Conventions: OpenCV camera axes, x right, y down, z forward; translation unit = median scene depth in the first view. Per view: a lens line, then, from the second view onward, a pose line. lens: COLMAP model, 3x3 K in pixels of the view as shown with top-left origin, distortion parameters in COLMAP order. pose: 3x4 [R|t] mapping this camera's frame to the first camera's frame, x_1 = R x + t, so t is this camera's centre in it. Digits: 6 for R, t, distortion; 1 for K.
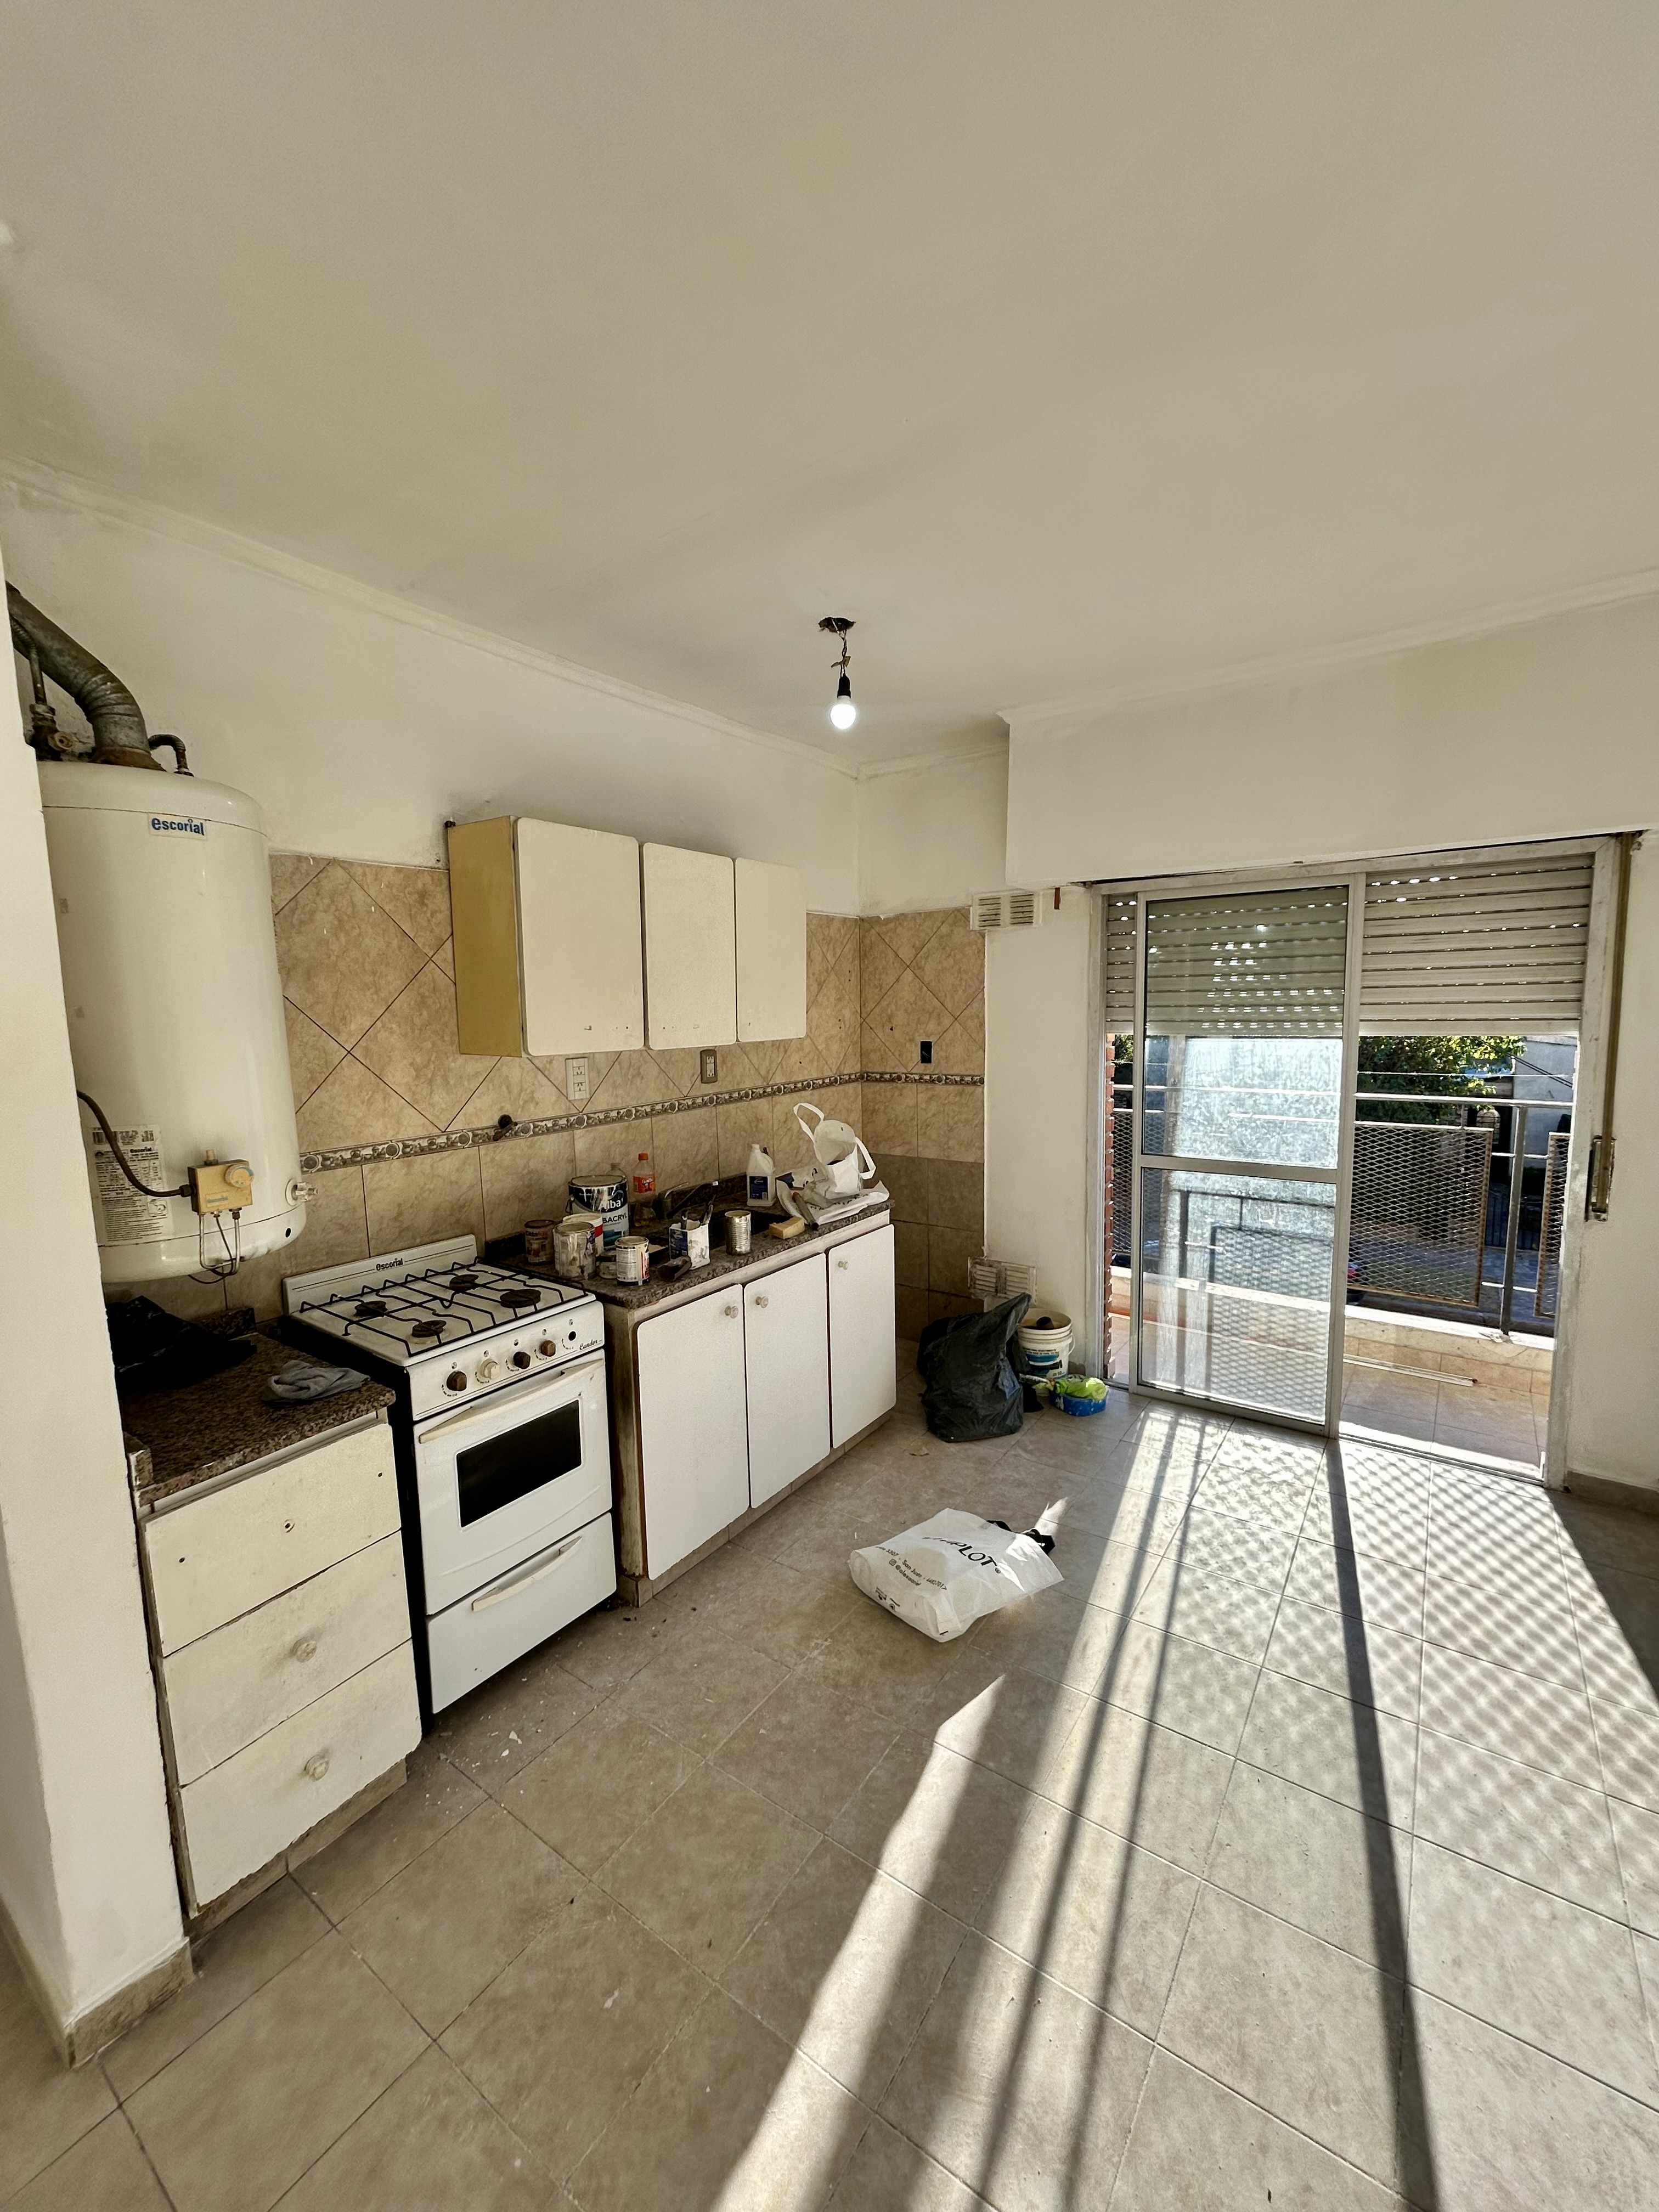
lens RADIAL K [[890.0, 0, 825.8], [0, 890.0, 1110.0], [0, 0, 1]] dist [0.000797, 0.000186]
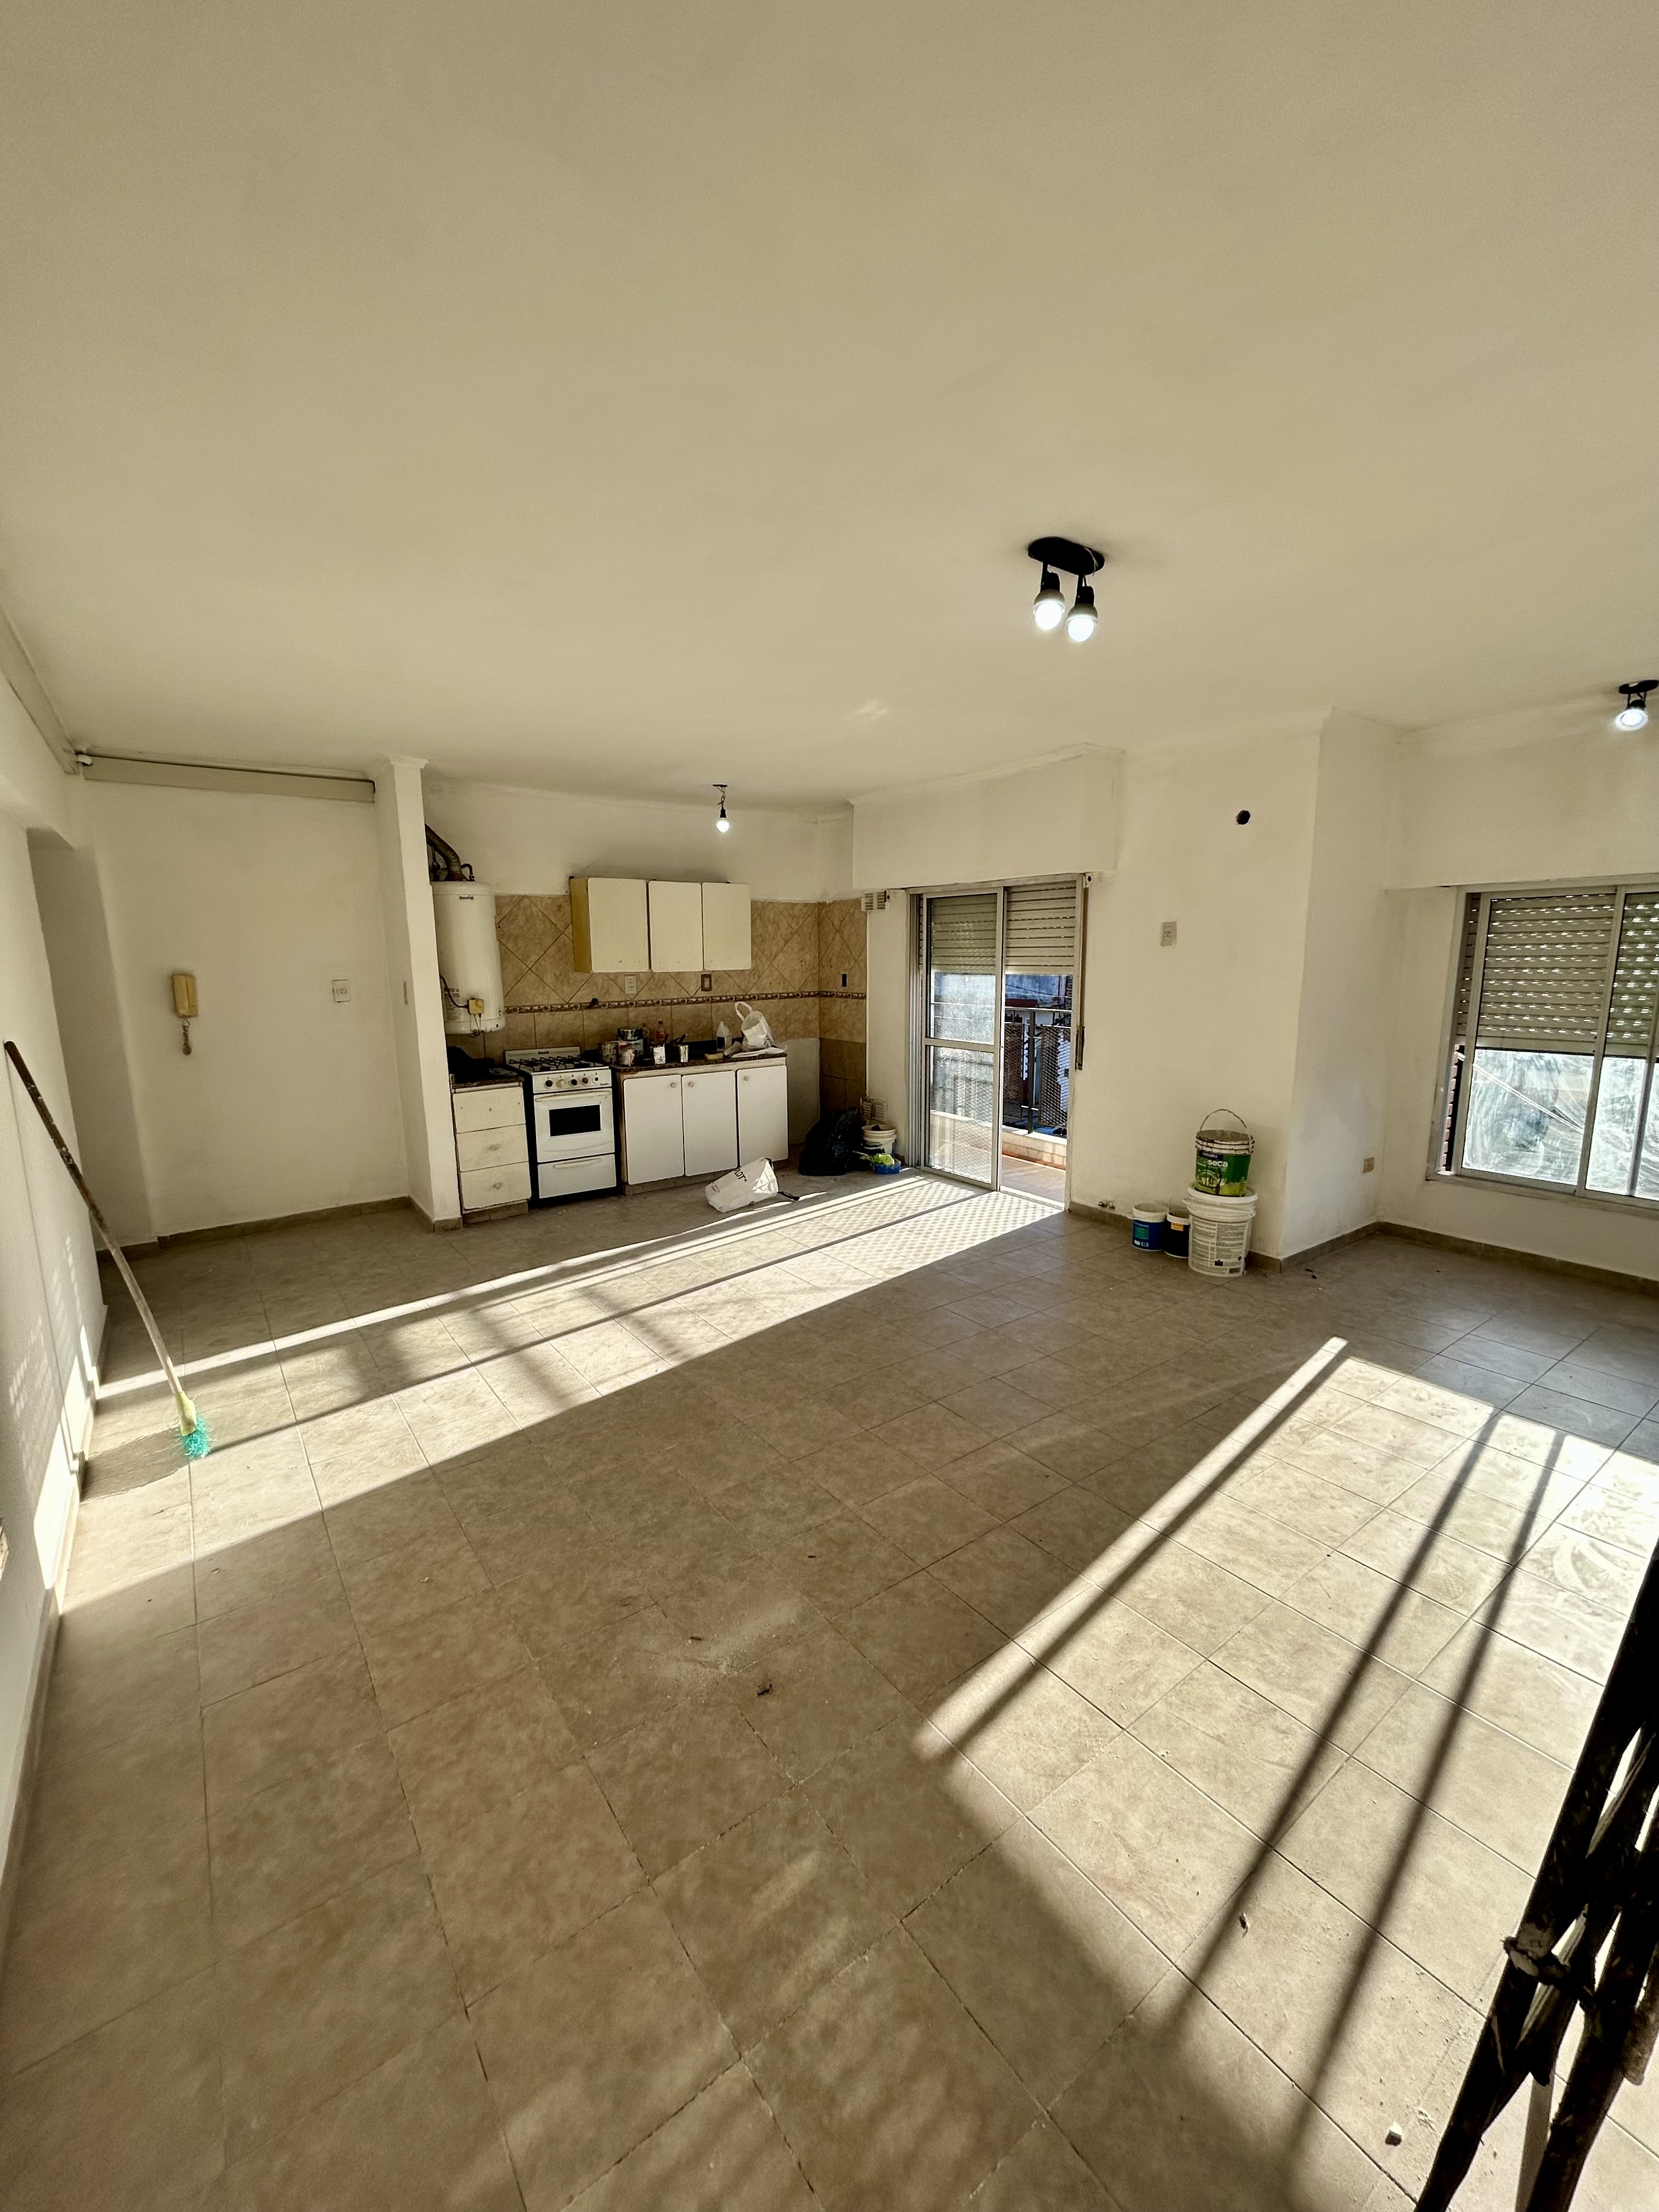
lens RADIAL K [[885.9, 0, 828.0], [0, 885.9, 1113.2], [0, 0, 1]] dist [-0.000097, -0.000183]
pose [[0.948351, 0.071155, -0.309139, 0.948937], [-0.049716, 0.995815, 0.076691, 0.095556], [0.313302, -0.057361, 0.947920, -1.024717]]
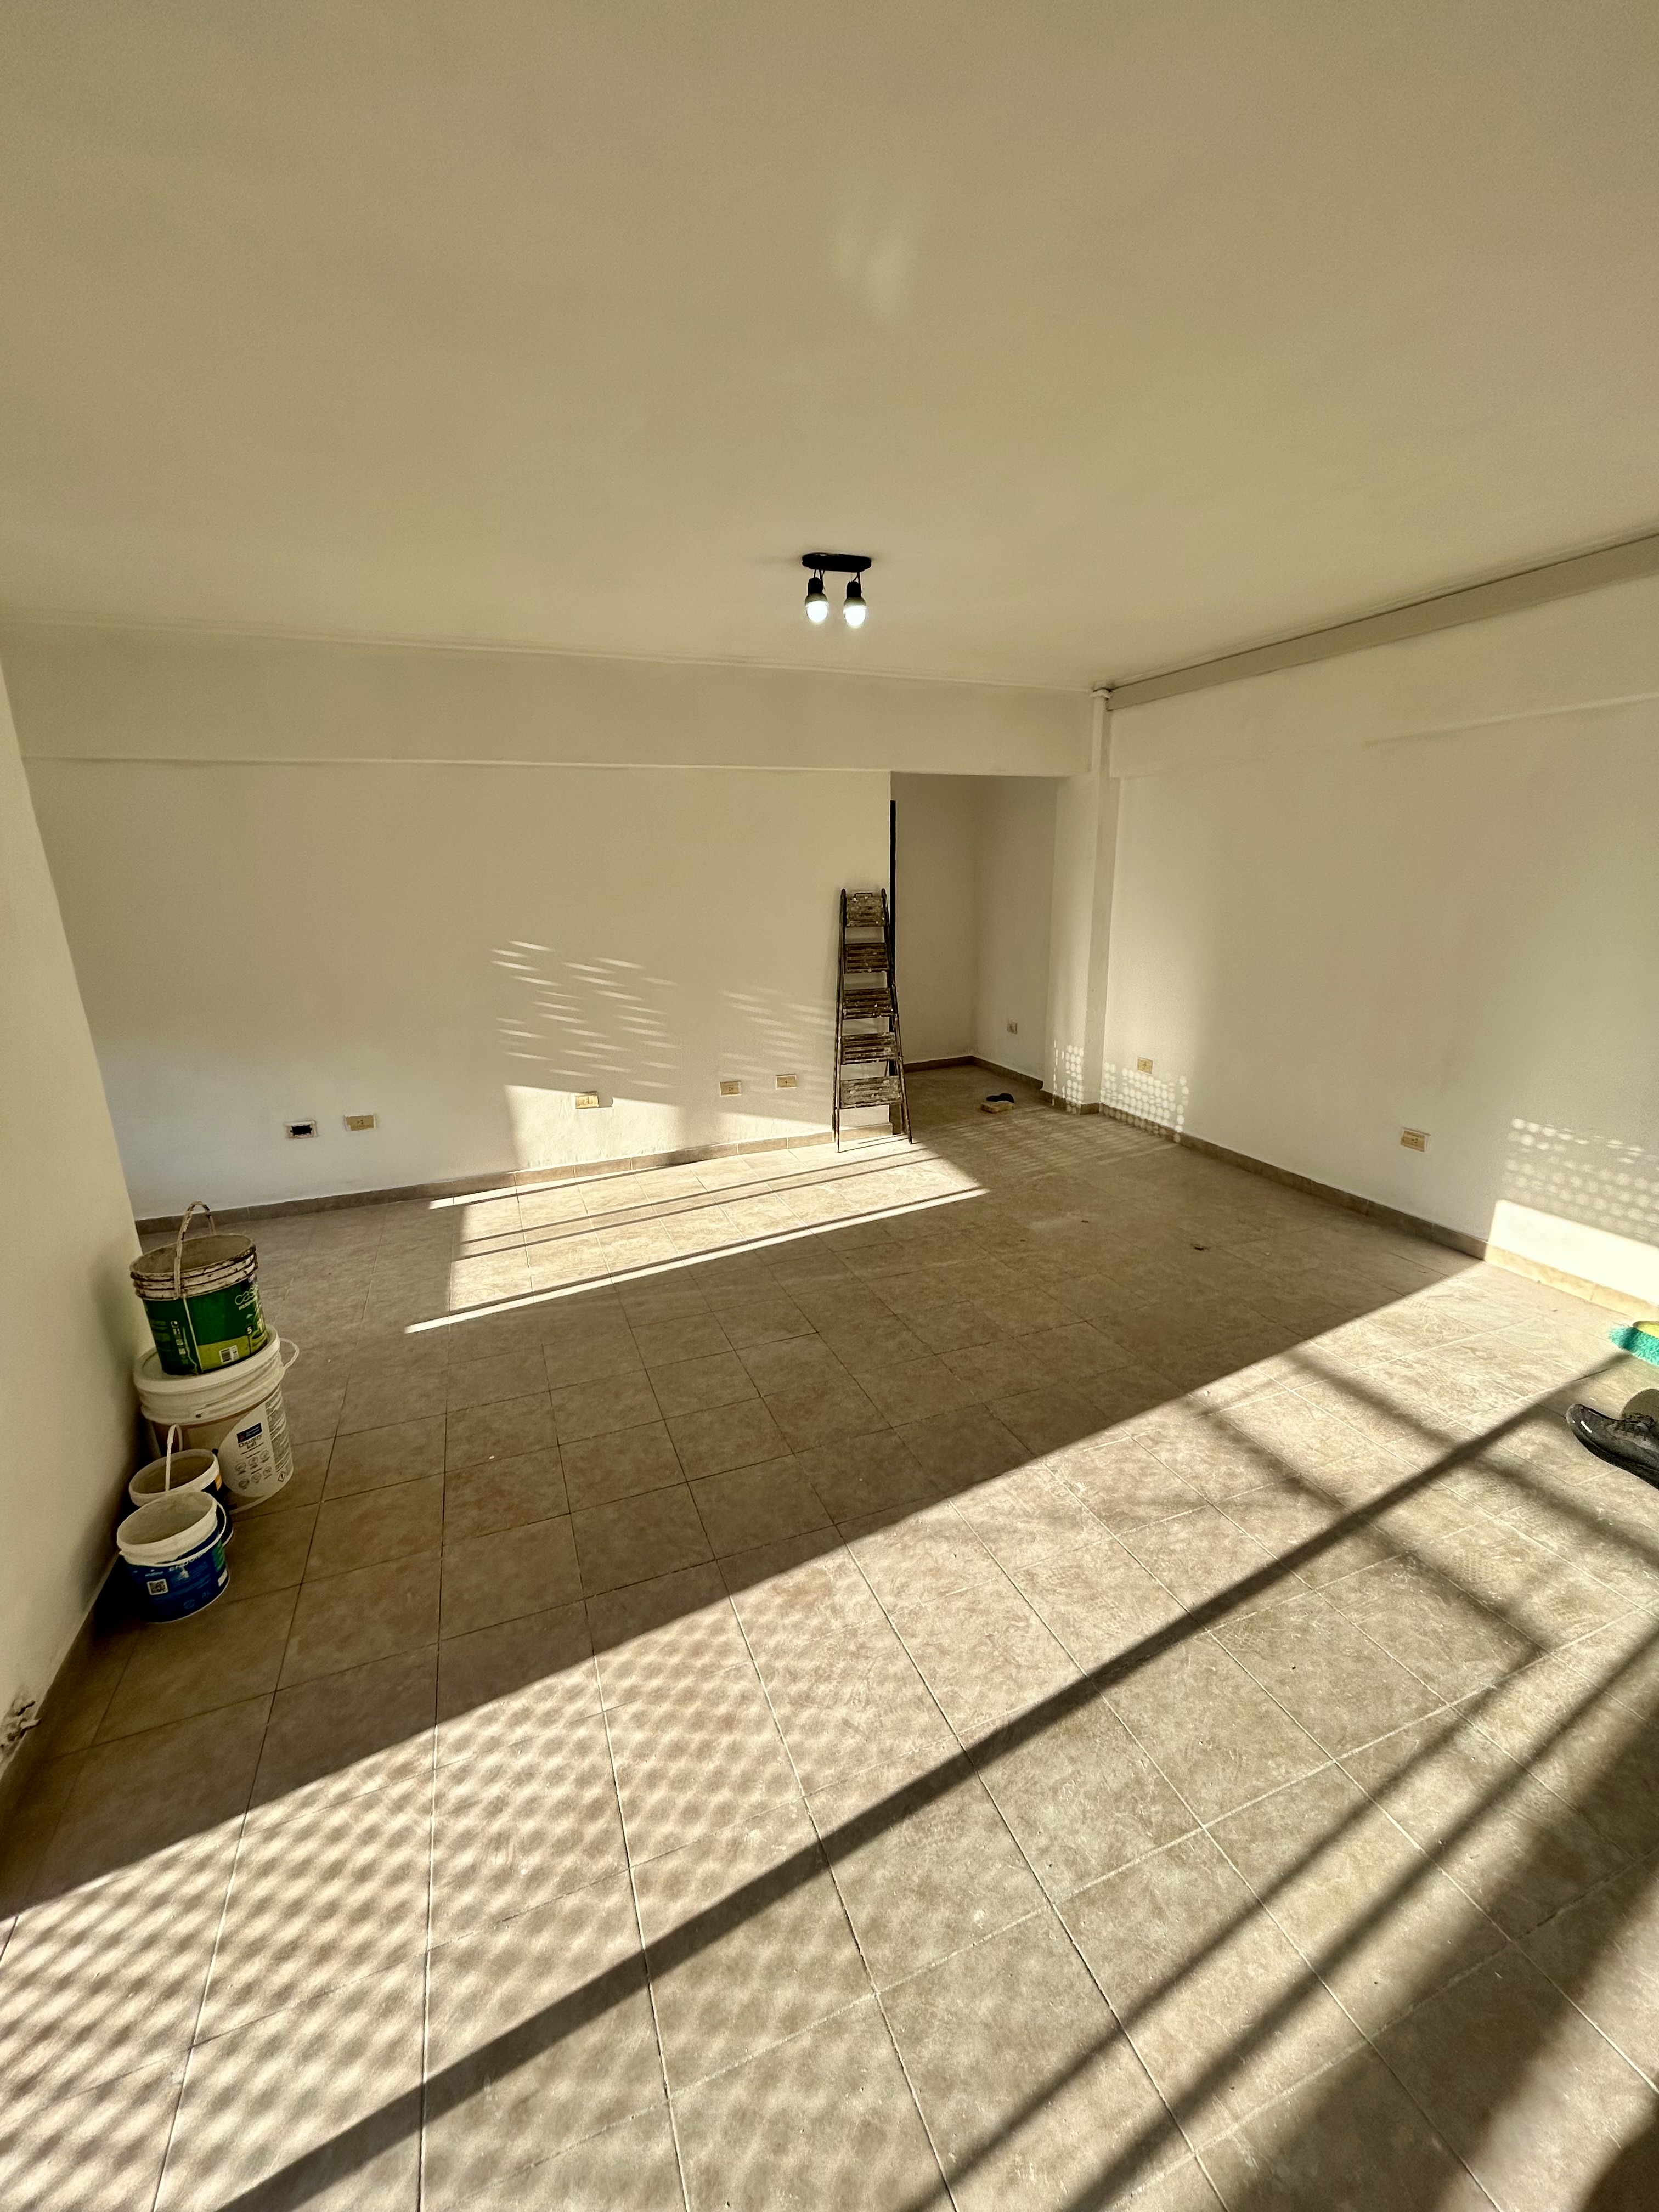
lens RADIAL K [[891.0, 0, 832.3], [0, 891.0, 1110.8], [0, 0, 1]] dist [0.001195, -0.000056]
pose [[-0.837881, -0.104980, 0.535662, 0.192836], [0.100853, 0.934662, 0.340932, -0.127472], [-0.536455, 0.339684, -0.772549, 1.006530]]
